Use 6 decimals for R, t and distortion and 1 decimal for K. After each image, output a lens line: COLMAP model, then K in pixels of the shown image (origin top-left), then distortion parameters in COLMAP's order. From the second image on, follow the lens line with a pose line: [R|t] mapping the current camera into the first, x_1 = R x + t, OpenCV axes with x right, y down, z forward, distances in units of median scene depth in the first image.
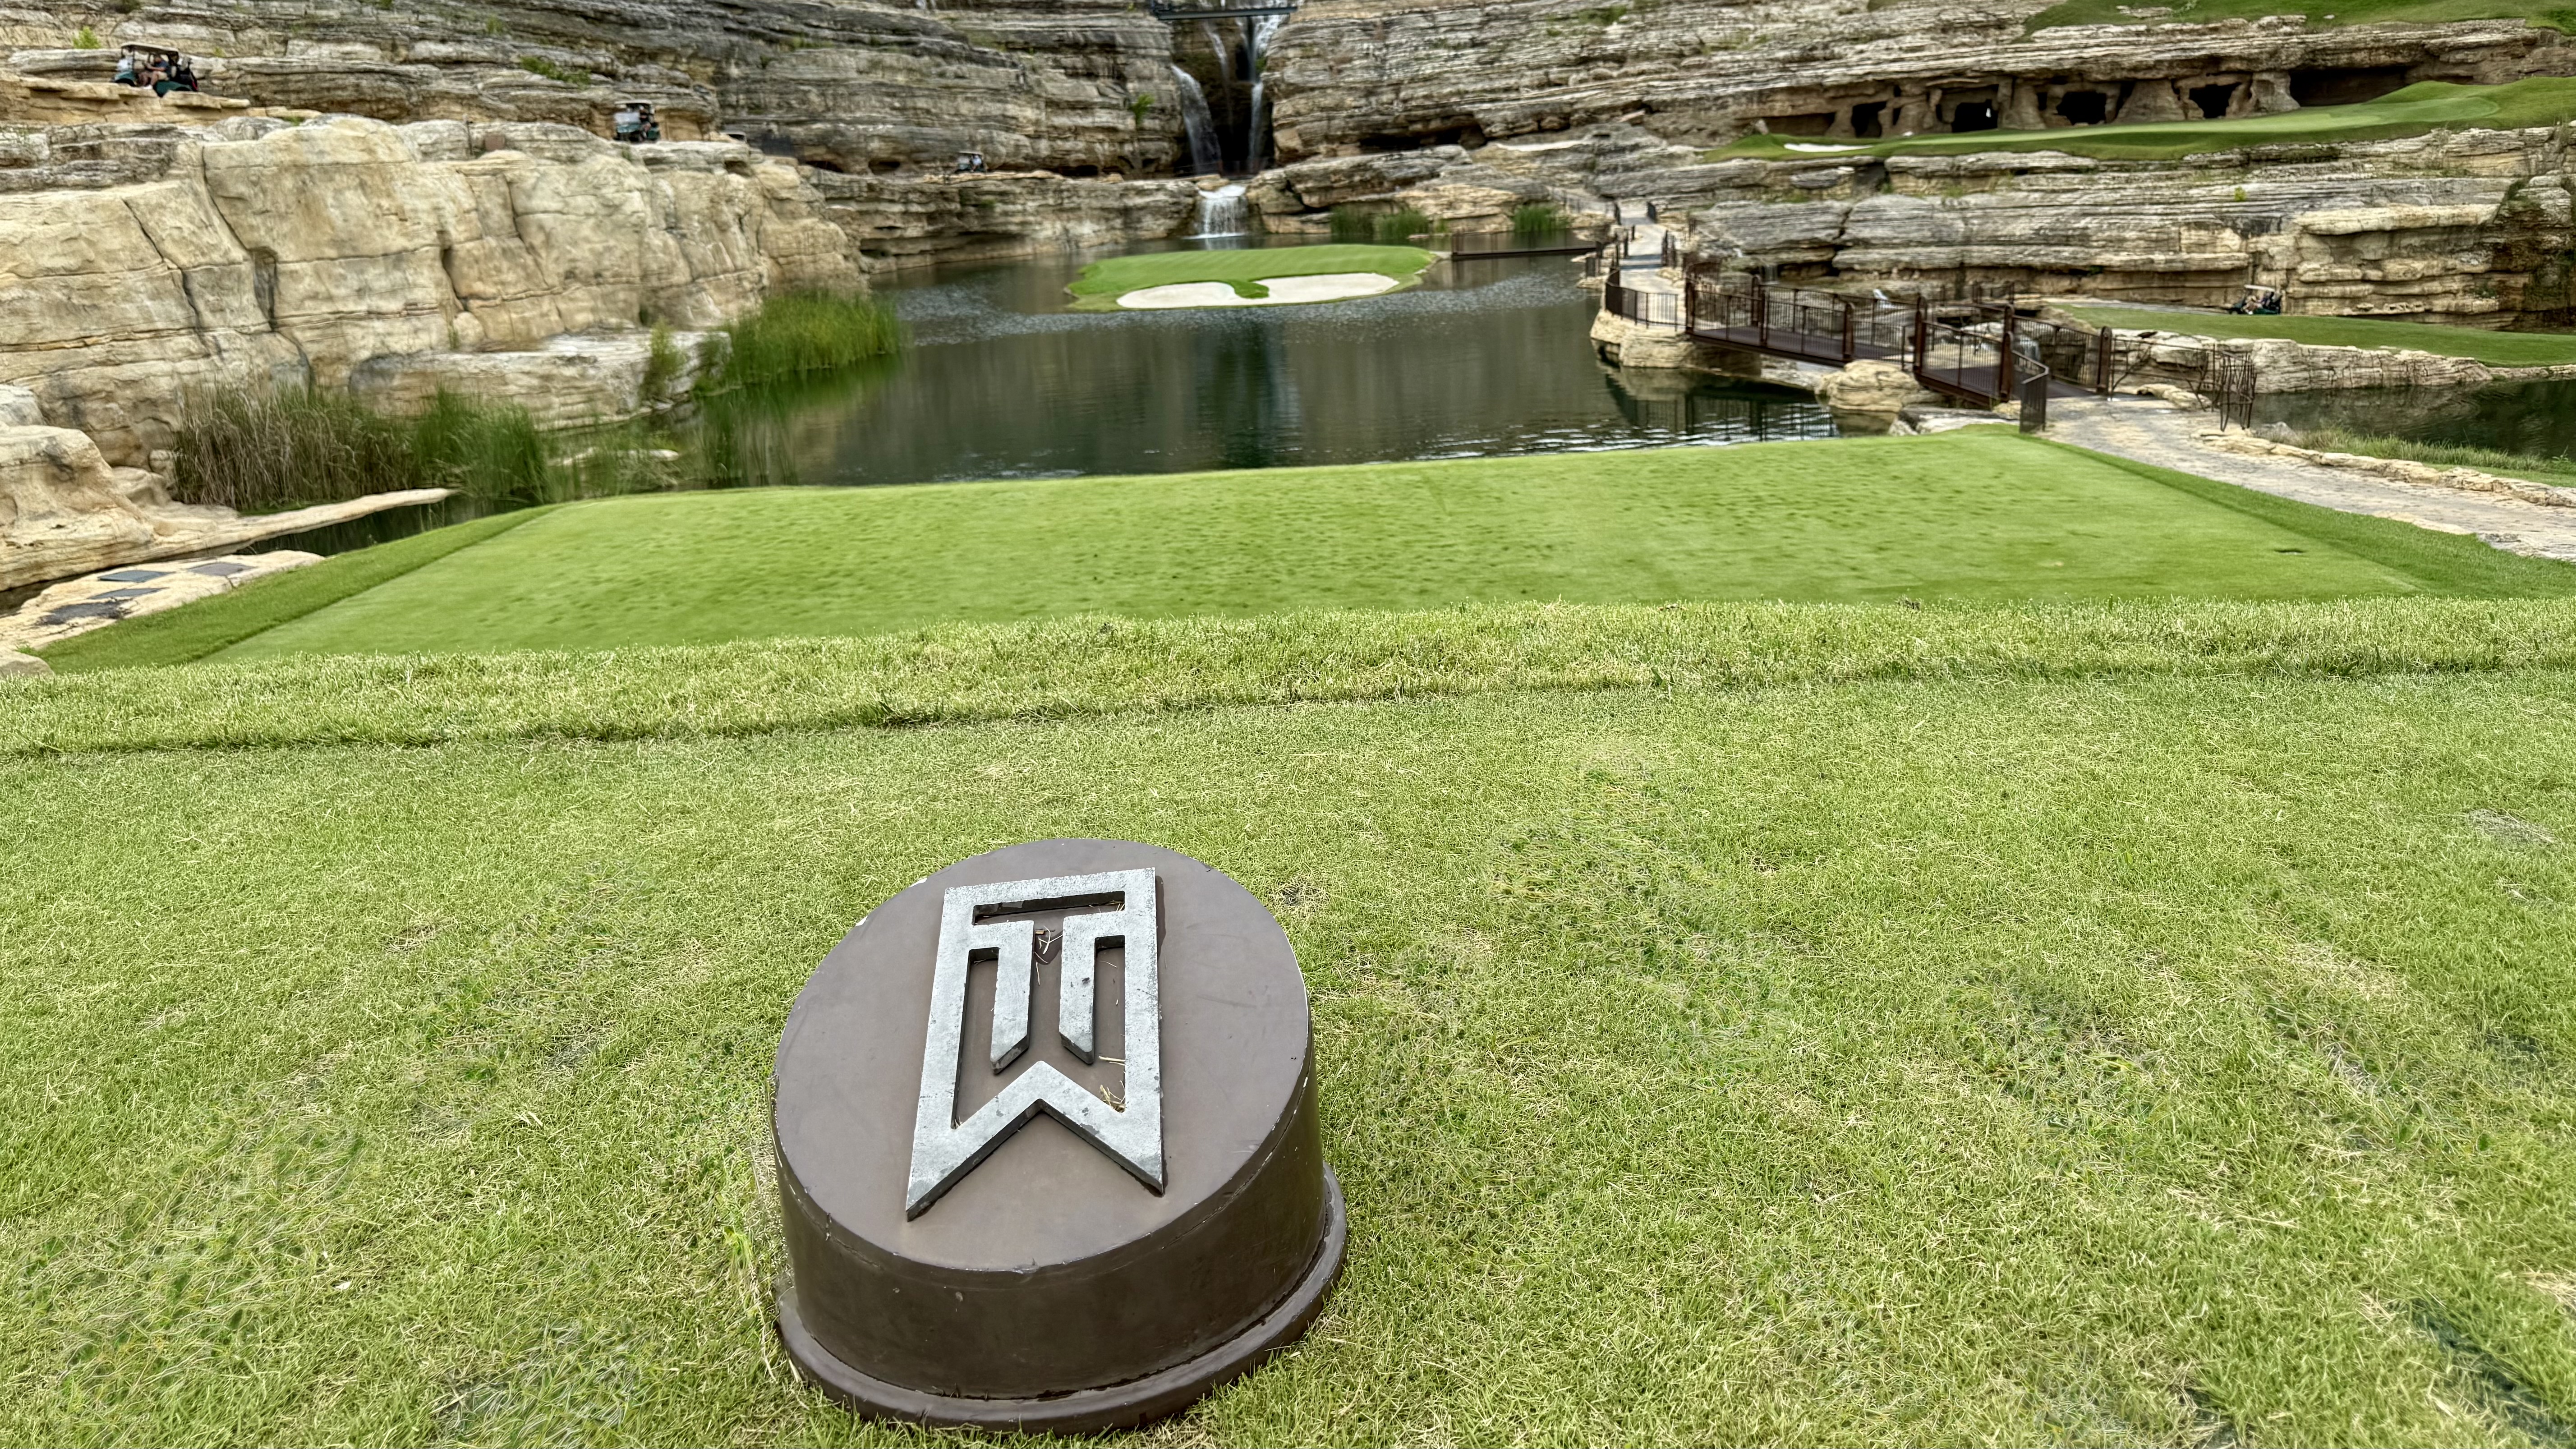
lens RADIAL K [[1803.1, 0, 1296.3], [0, 1803.1, 616.3], [0, 0, 1]] dist [0.044707, -0.057791]
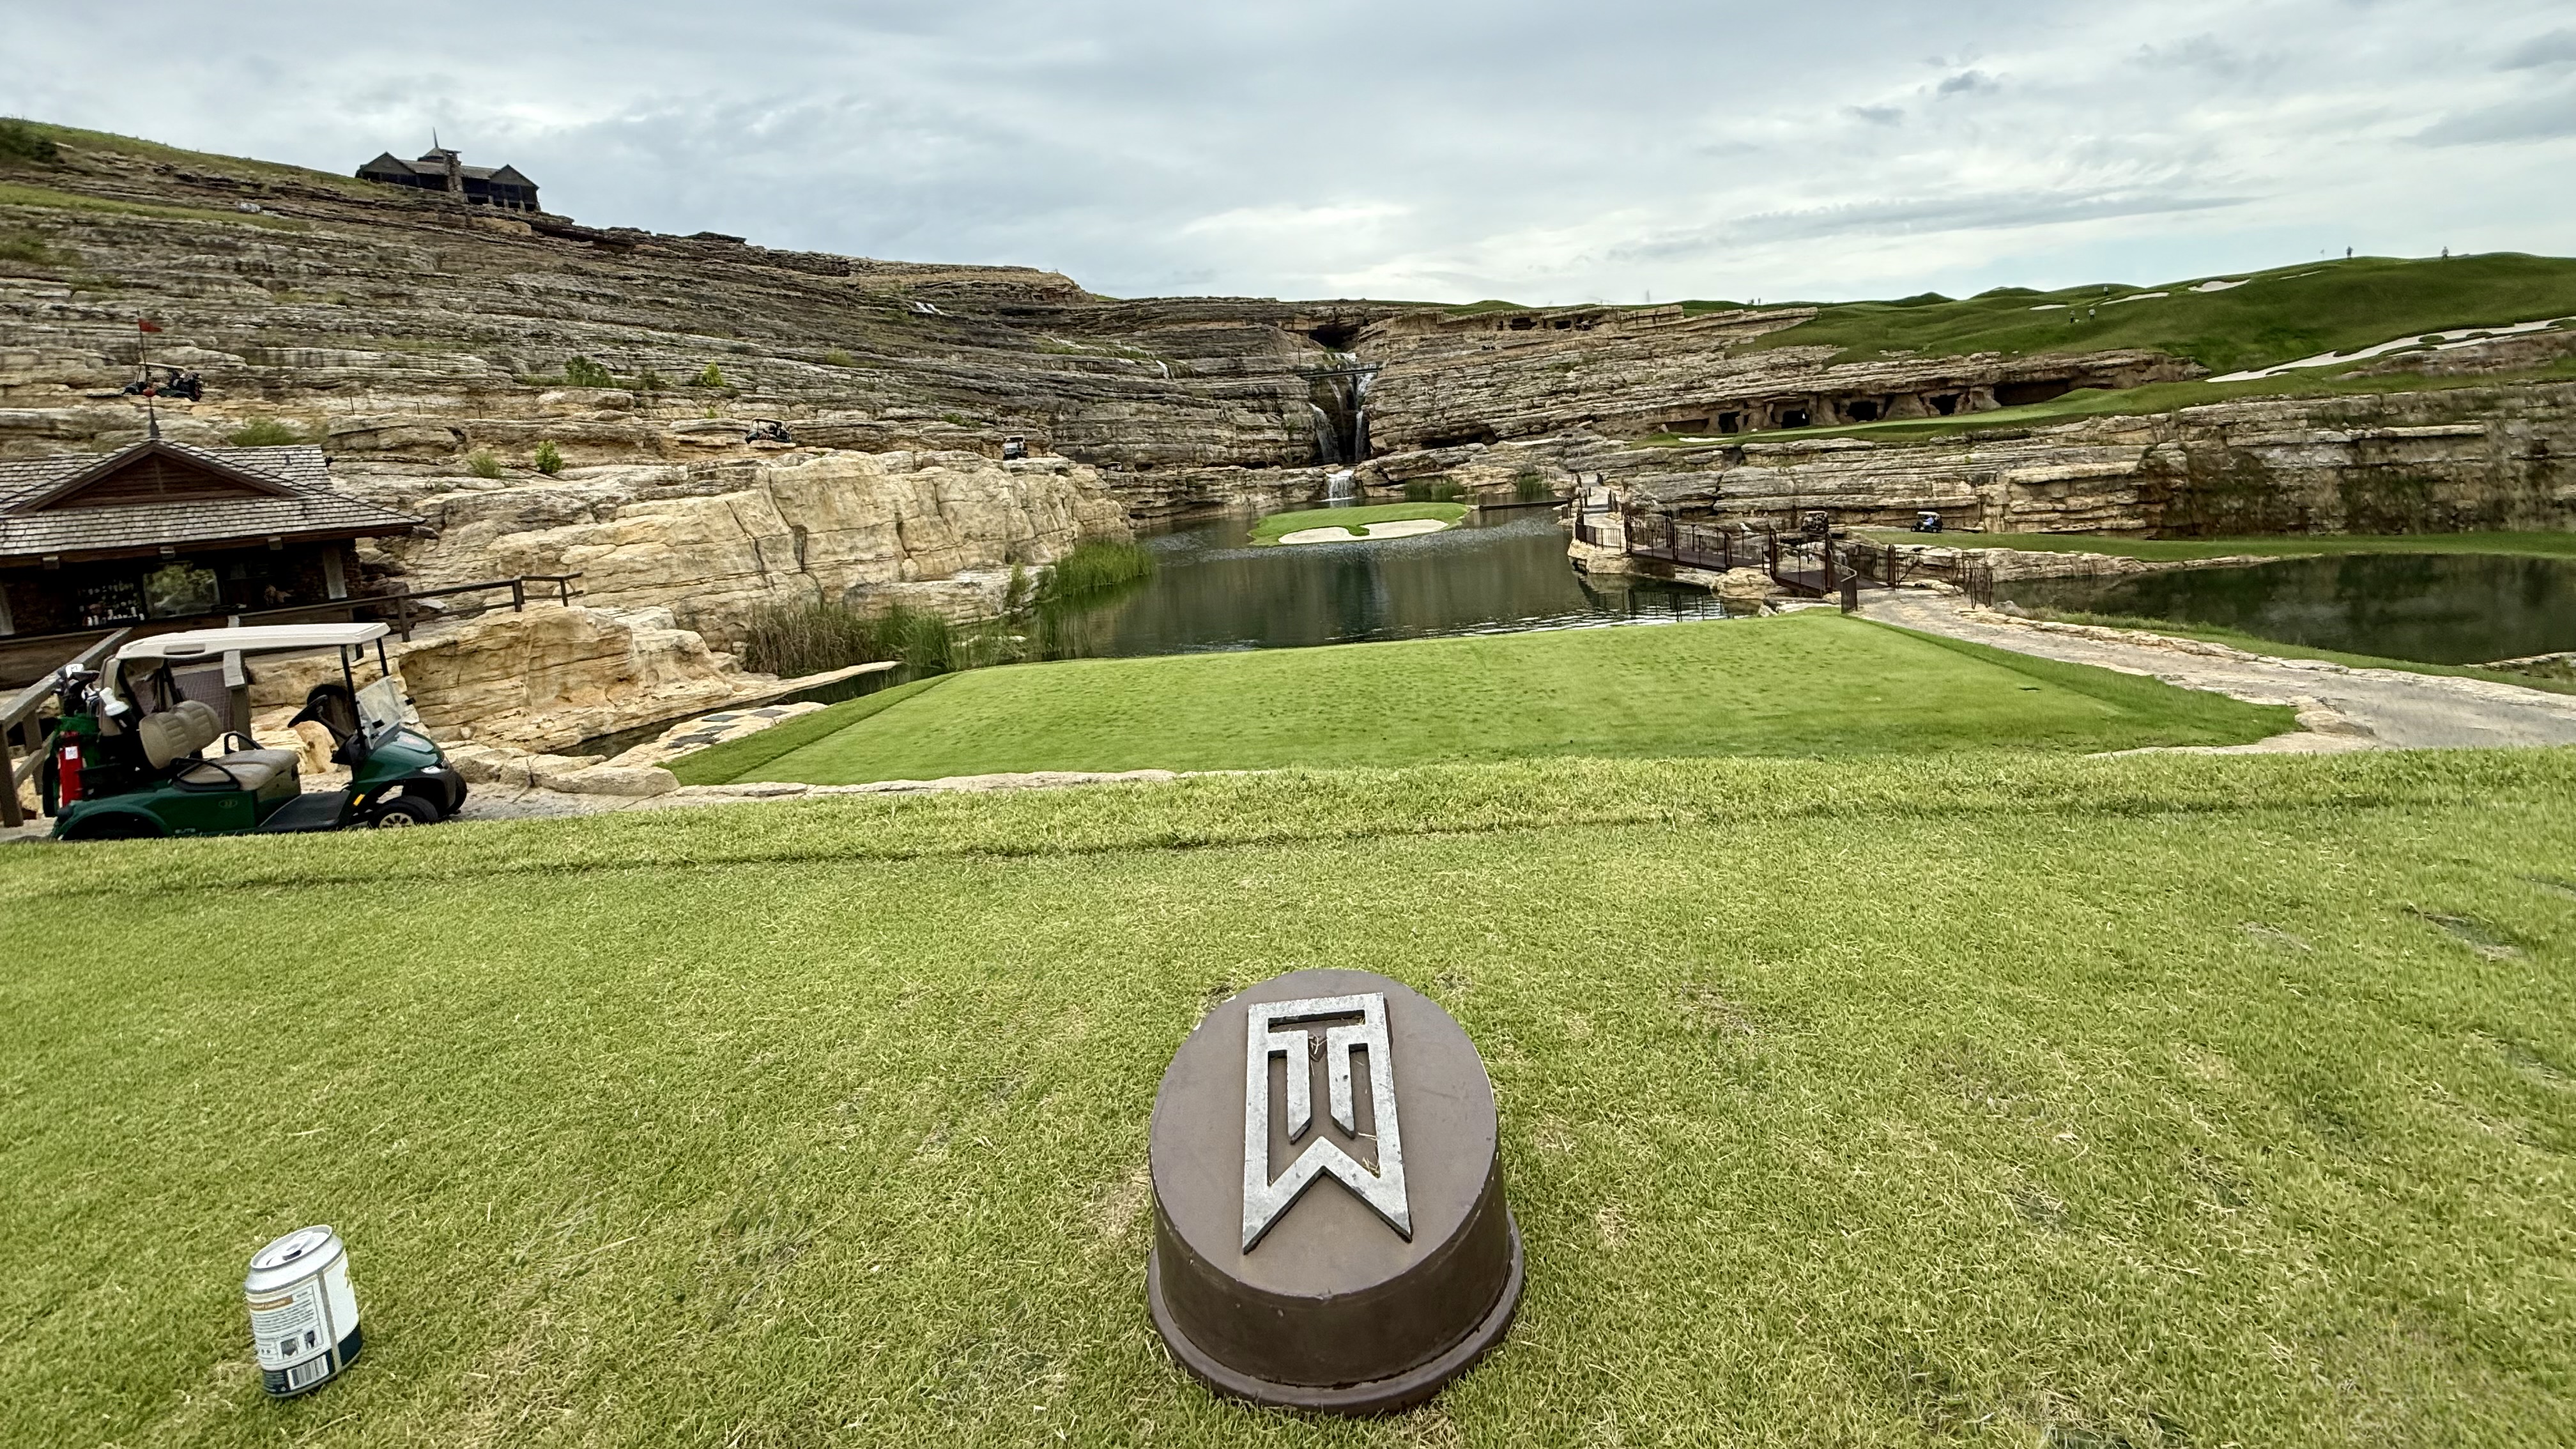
lens RADIAL K [[1090.5, 0, 1295.3], [0, 1090.5, 586.5], [0, 0, 1]] dist [0.003319, 0.000055]
pose [[0.996374, -0.020715, -0.082518, -0.001375], [0.009979, 0.991666, -0.128446, -0.001723], [0.084491, 0.127157, 0.988278, 0.000460]]
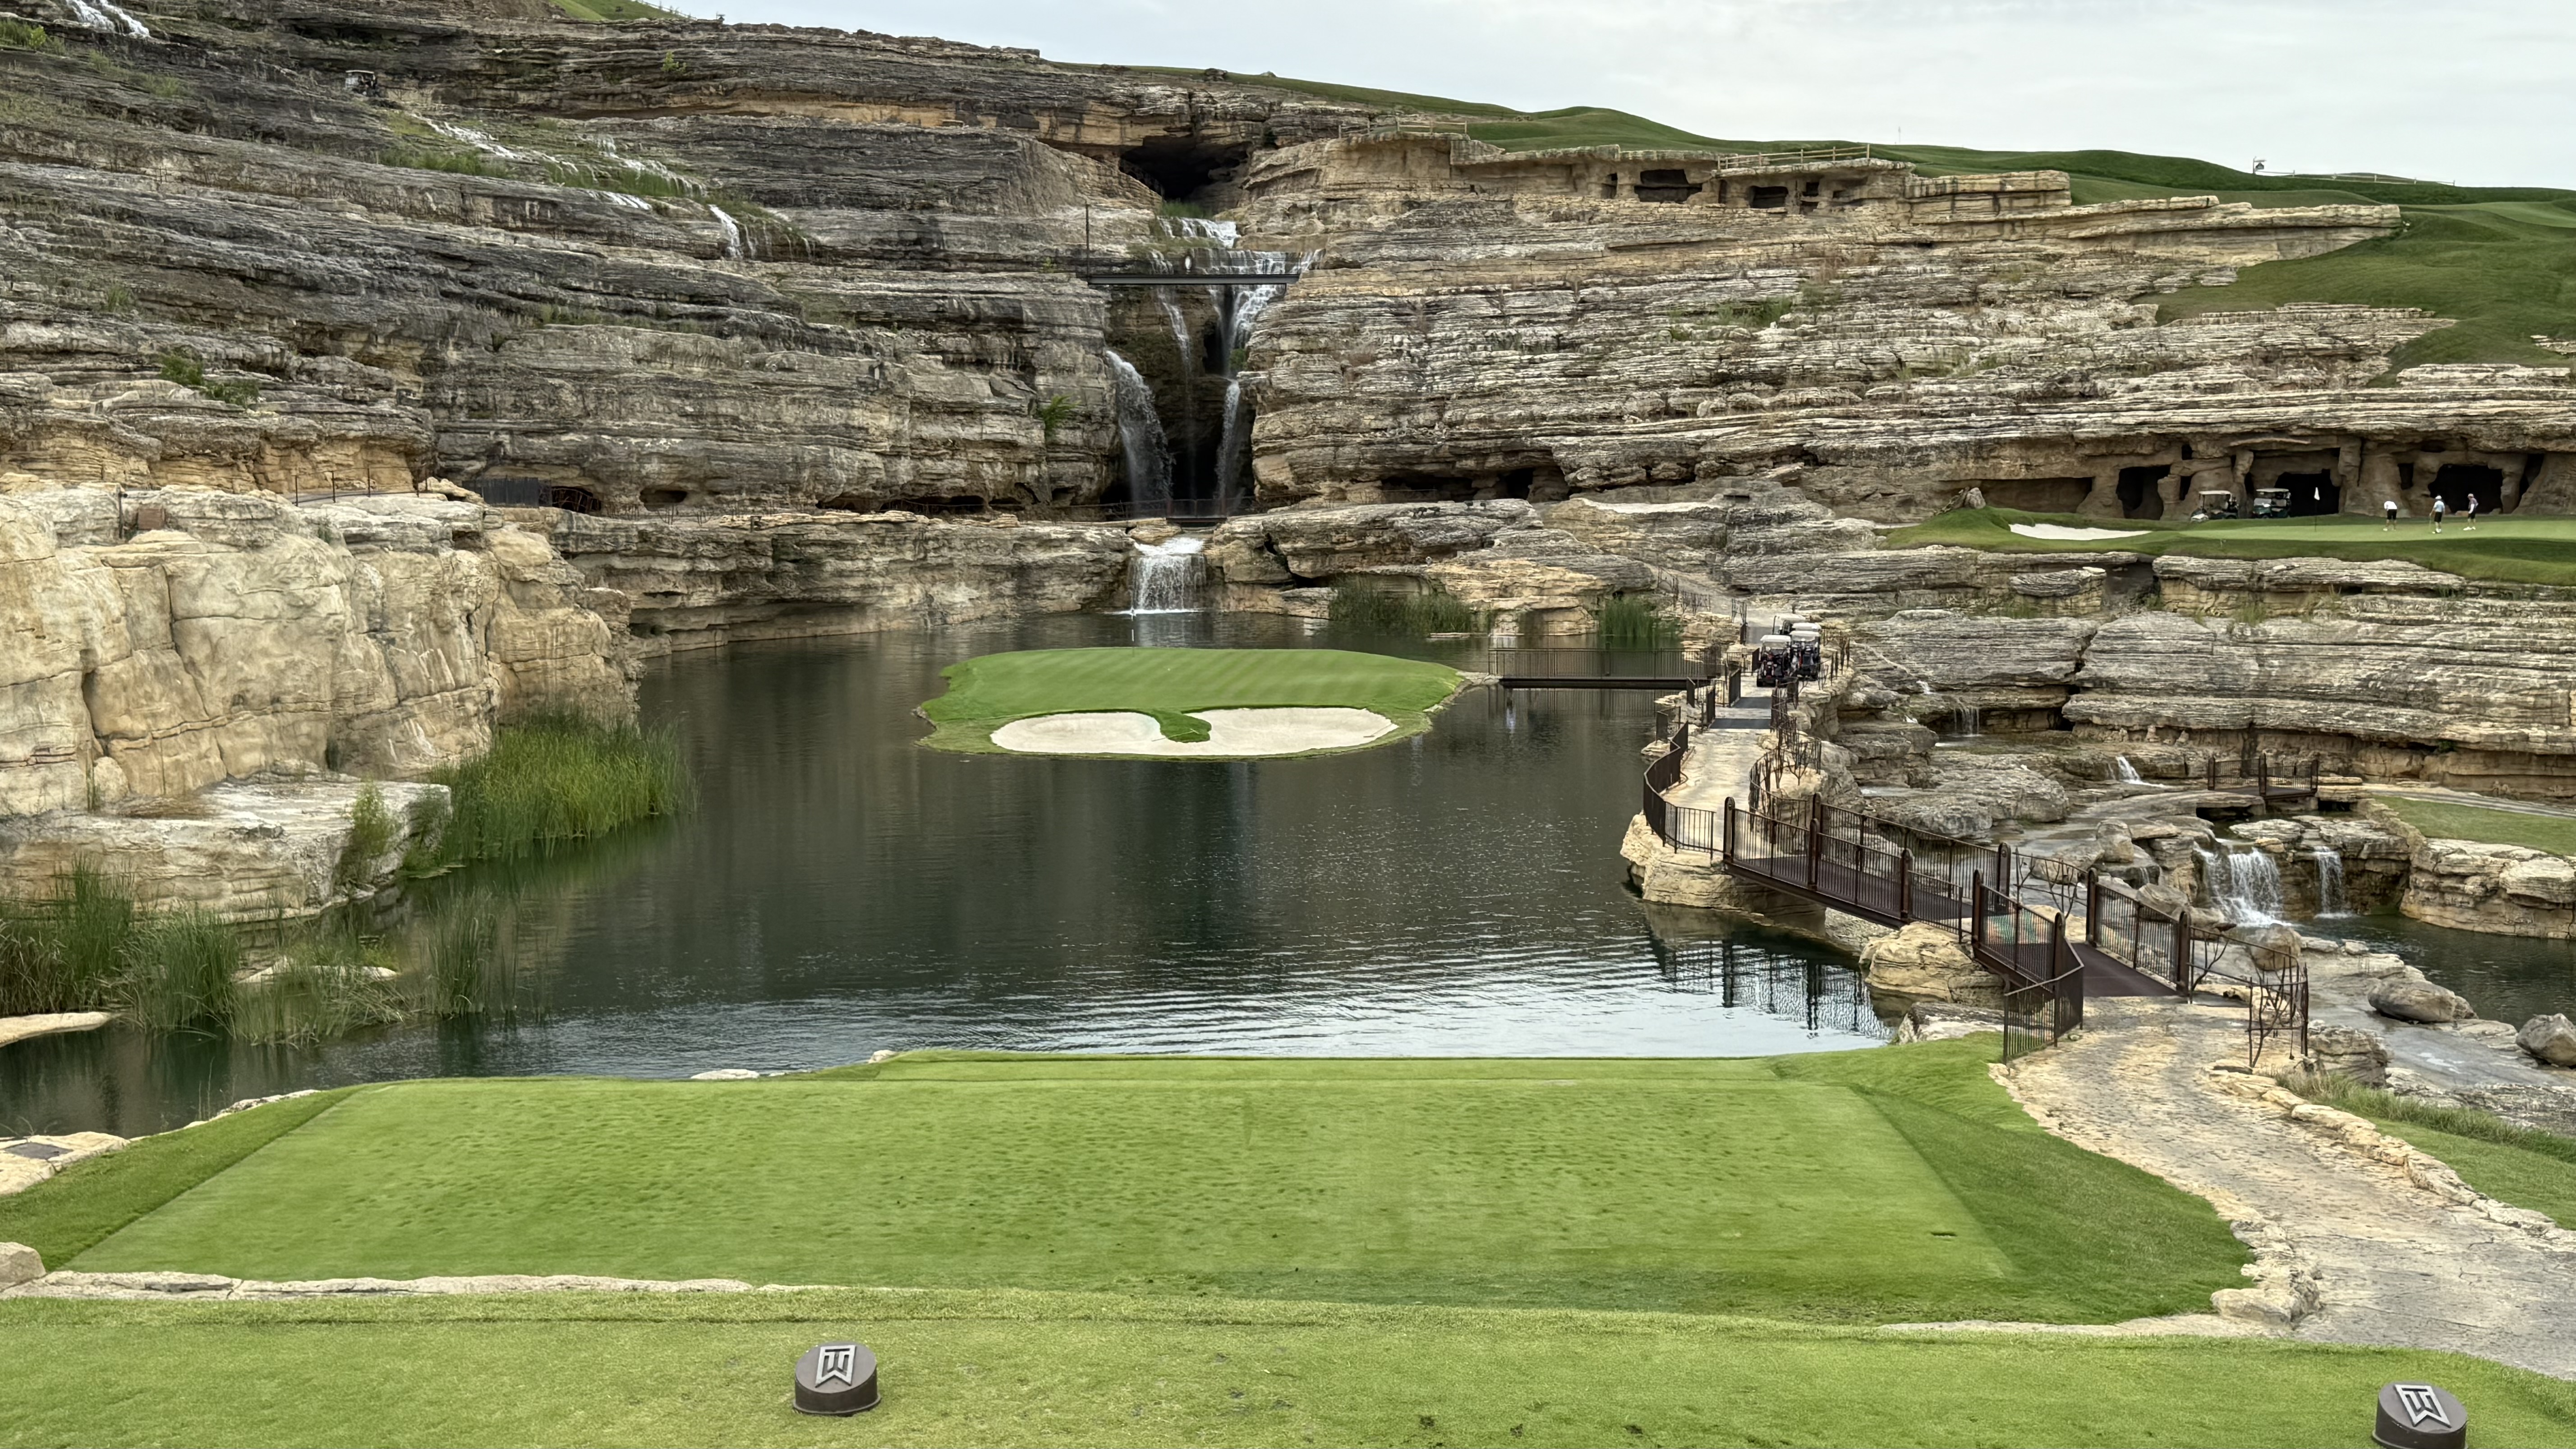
lens RADIAL K [[2945.4, 0, 1292.0], [0, 2945.4, 834.2], [0, 0, 1]] dist [0.202695, -0.432467]
pose [[0.998864, 0.047652, -0.000325, 0.018305], [-0.047353, 0.991806, -0.118651, -0.006861], [-0.005332, 0.118531, 0.992936, -0.130389]]
